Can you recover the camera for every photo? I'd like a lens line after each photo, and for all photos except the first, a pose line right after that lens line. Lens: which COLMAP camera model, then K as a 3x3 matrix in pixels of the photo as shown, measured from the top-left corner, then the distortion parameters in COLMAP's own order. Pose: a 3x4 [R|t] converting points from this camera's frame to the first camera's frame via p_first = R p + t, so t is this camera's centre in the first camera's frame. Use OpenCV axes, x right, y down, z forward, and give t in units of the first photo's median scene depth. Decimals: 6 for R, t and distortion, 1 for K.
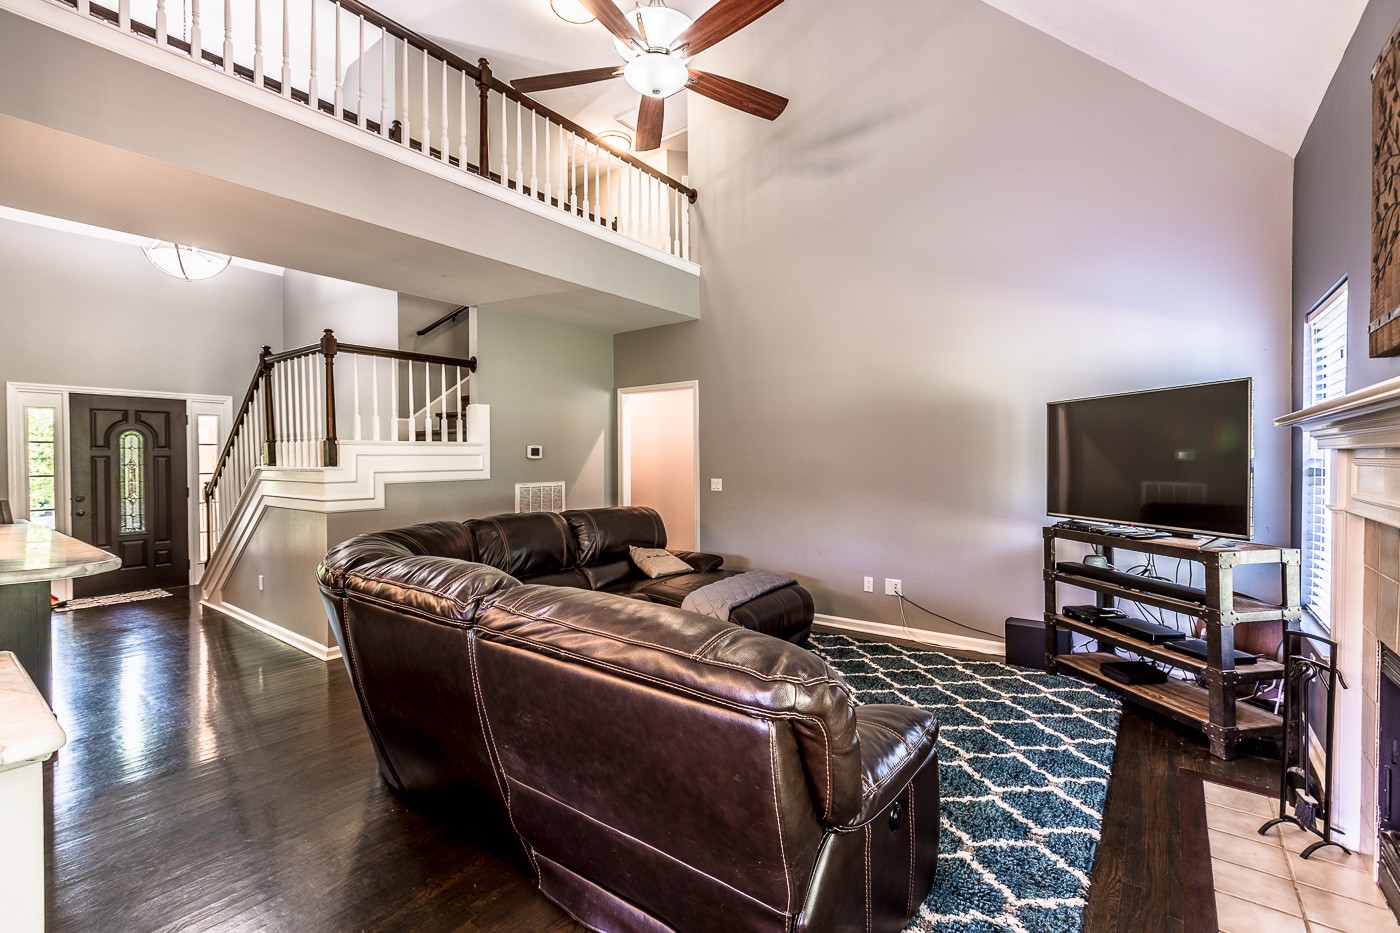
lens RADIAL K [[615.2, 0, 688.4], [0, 615.2, 464.6], [0, 0, 1]] dist [-0.000843, 0.000002]
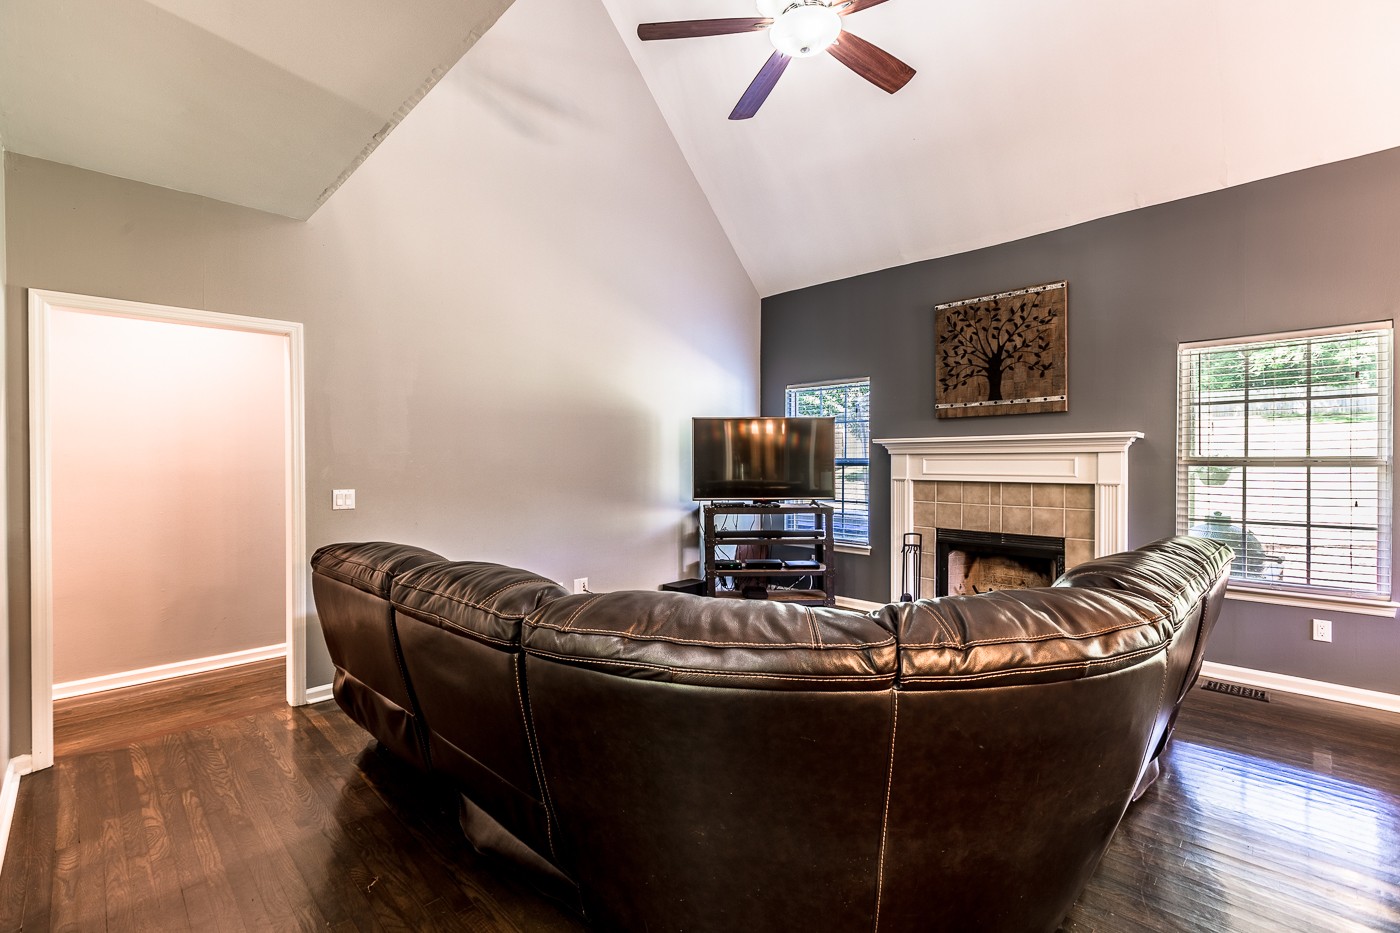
lens RADIAL K [[615.2, 0, 688.4], [0, 615.2, 464.6], [0, 0, 1]] dist [-0.000843, 0.000002]
pose [[0.148526, -0.004654, 0.988898, -0.726560], [0.014568, 0.999891, 0.002517, 0.001581], [-0.988801, 0.014033, 0.148577, 0.774487]]
